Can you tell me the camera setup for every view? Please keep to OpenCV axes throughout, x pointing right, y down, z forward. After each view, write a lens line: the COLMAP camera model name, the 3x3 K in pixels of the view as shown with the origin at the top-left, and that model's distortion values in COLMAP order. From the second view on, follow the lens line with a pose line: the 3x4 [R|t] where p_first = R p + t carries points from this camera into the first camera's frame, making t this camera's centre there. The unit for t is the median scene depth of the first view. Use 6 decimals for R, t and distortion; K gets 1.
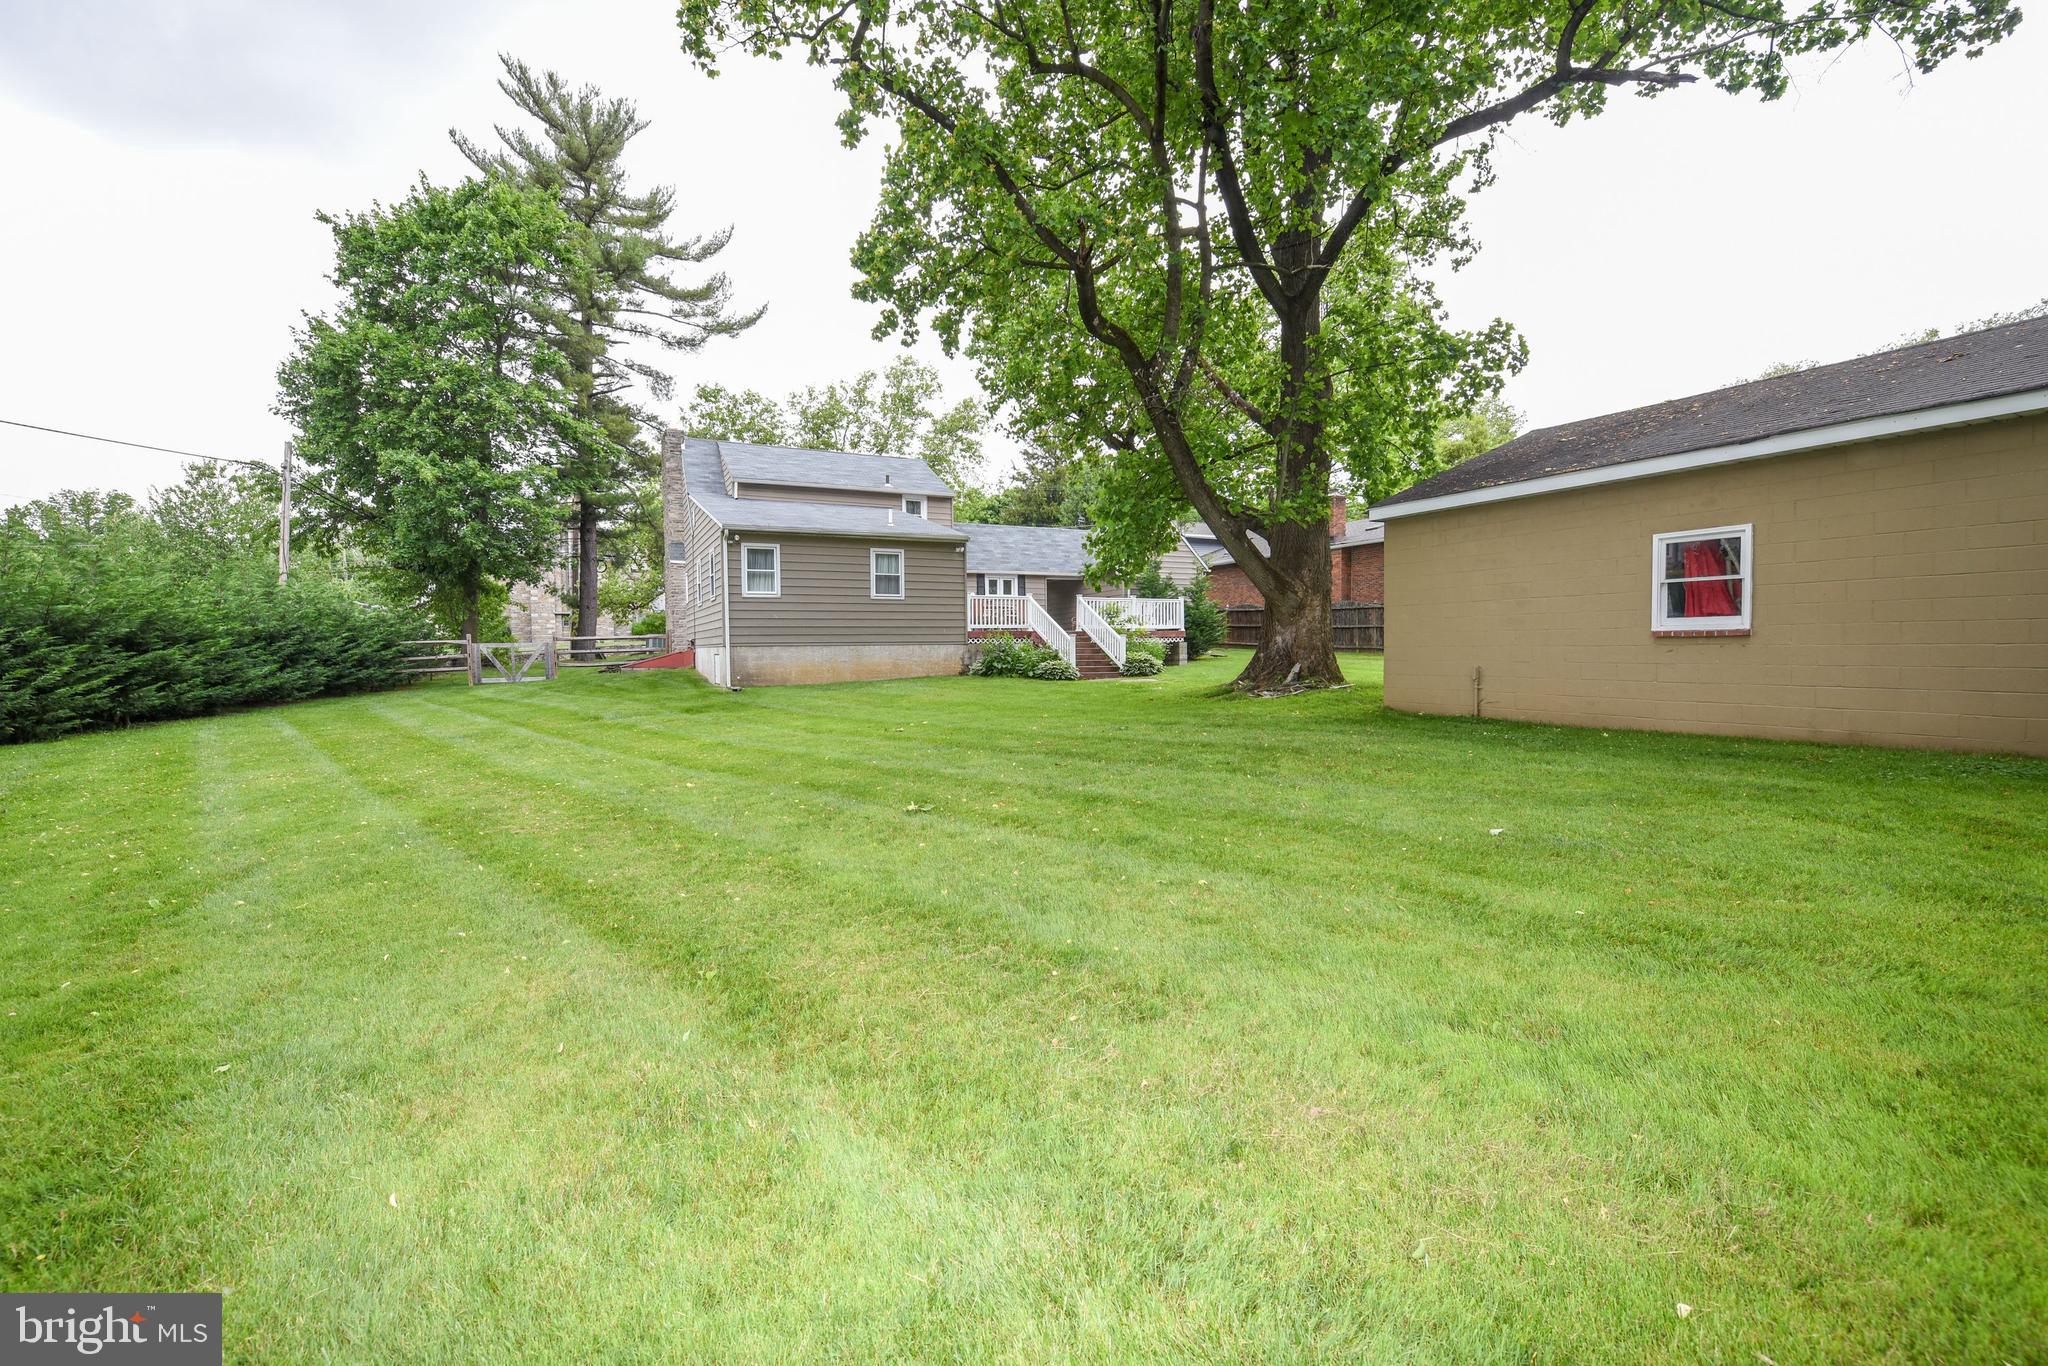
lens RADIAL K [[851.1, 0, 1014.5], [0, 851.1, 675.7], [0, 0, 1]] dist [-0.026377, -0.000154]
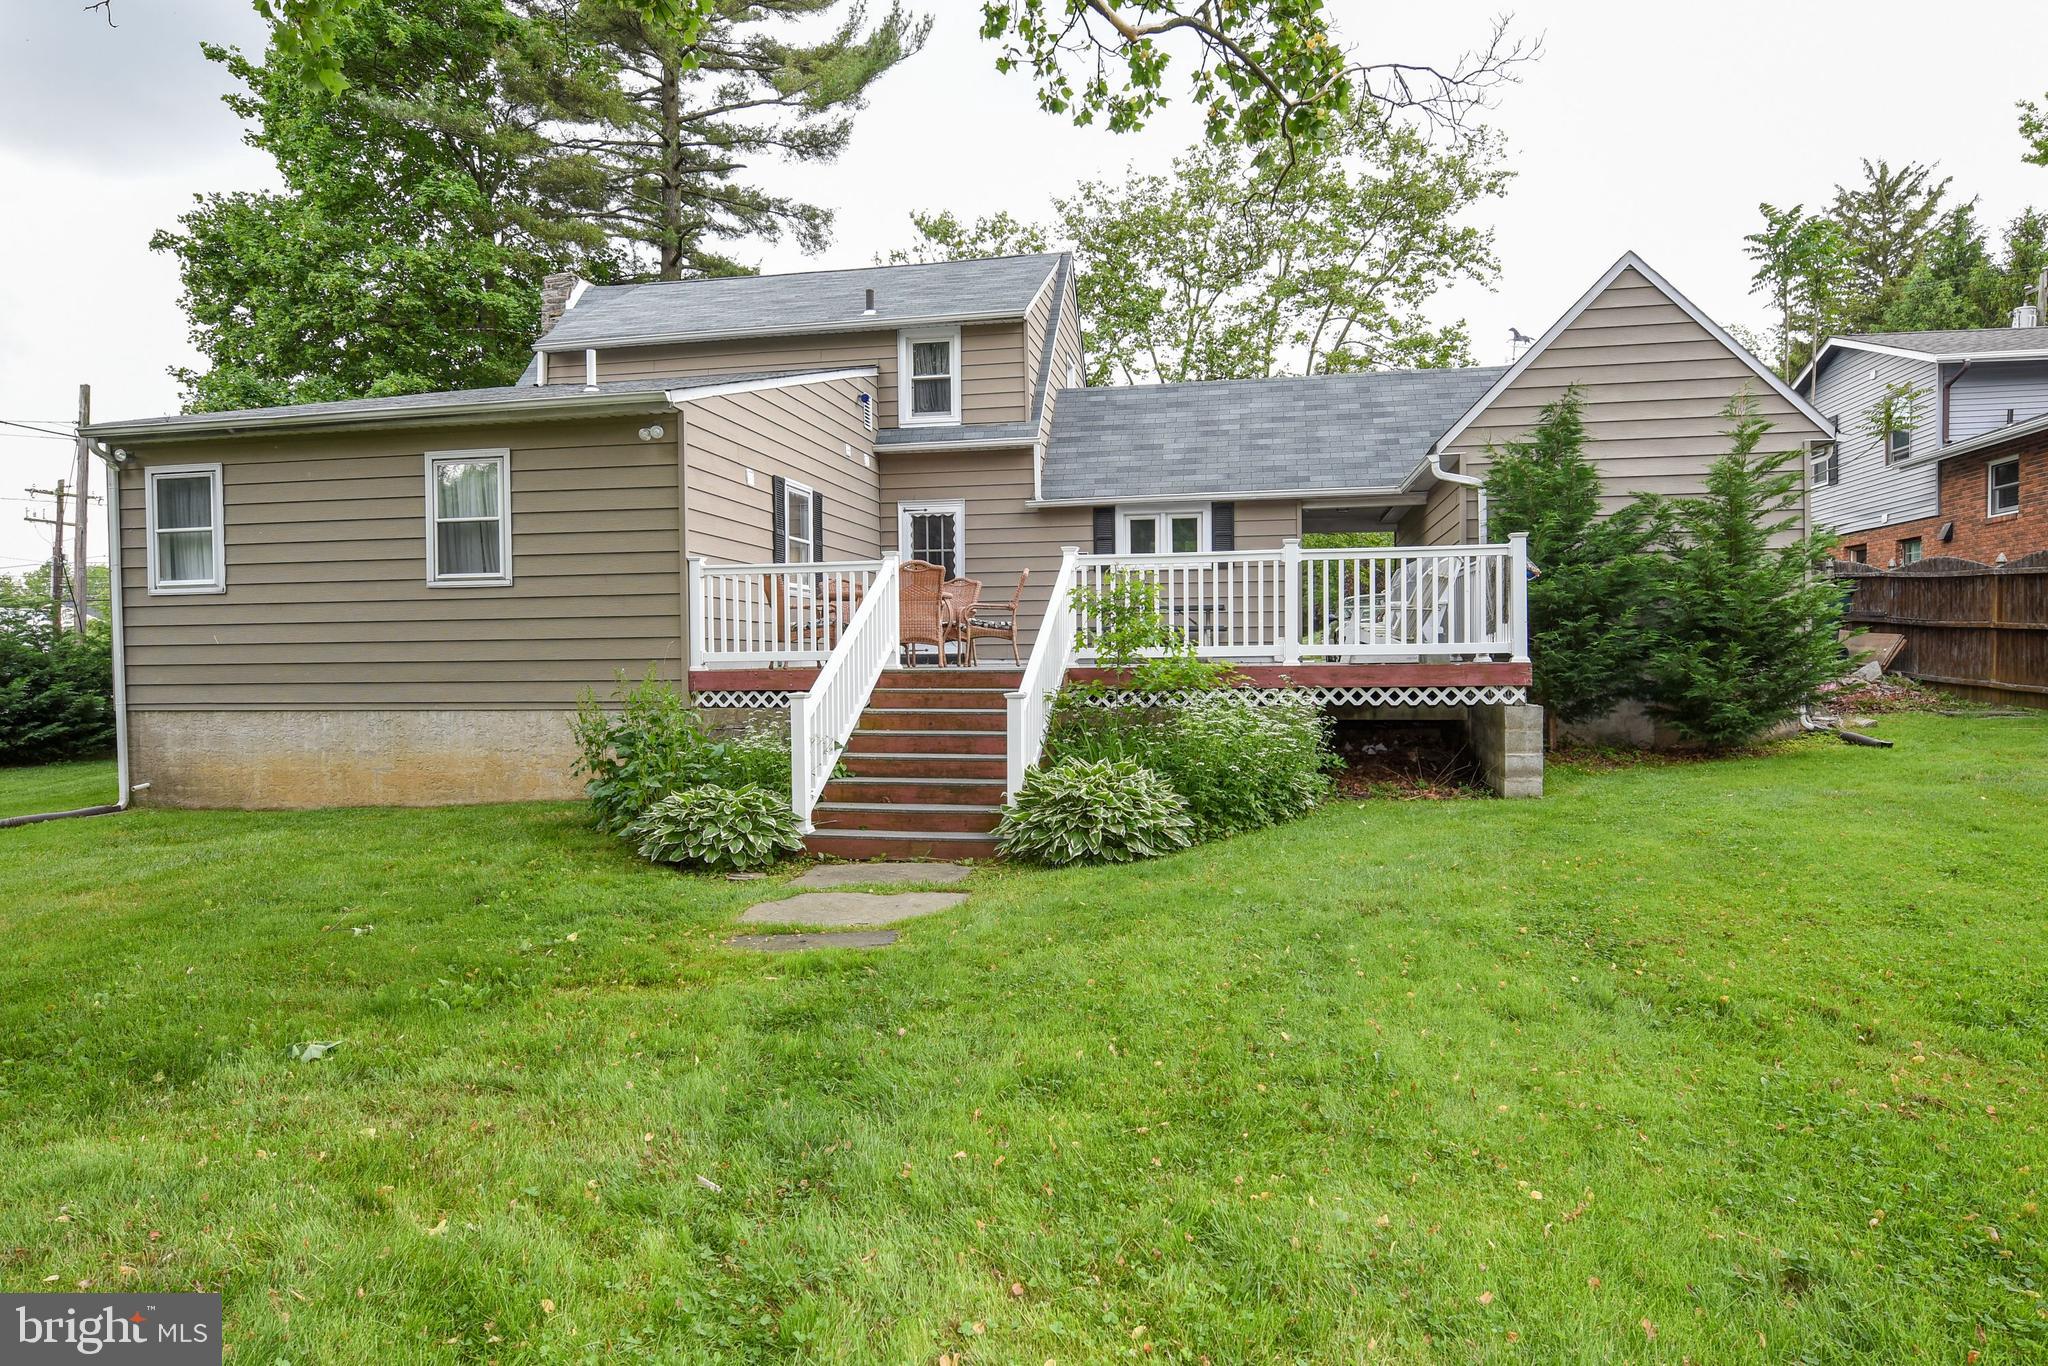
lens RADIAL K [[1189.0, 0, 1024.0], [0, 1189.0, 683.0], [0, 0, 1]] dist [-0.002247, -0.000559]
pose [[0.809114, 0.014921, -0.587462, 0.283160], [-0.013947, 0.999884, 0.006186, -0.044619], [0.587486, 0.003188, 0.809228, 0.589084]]
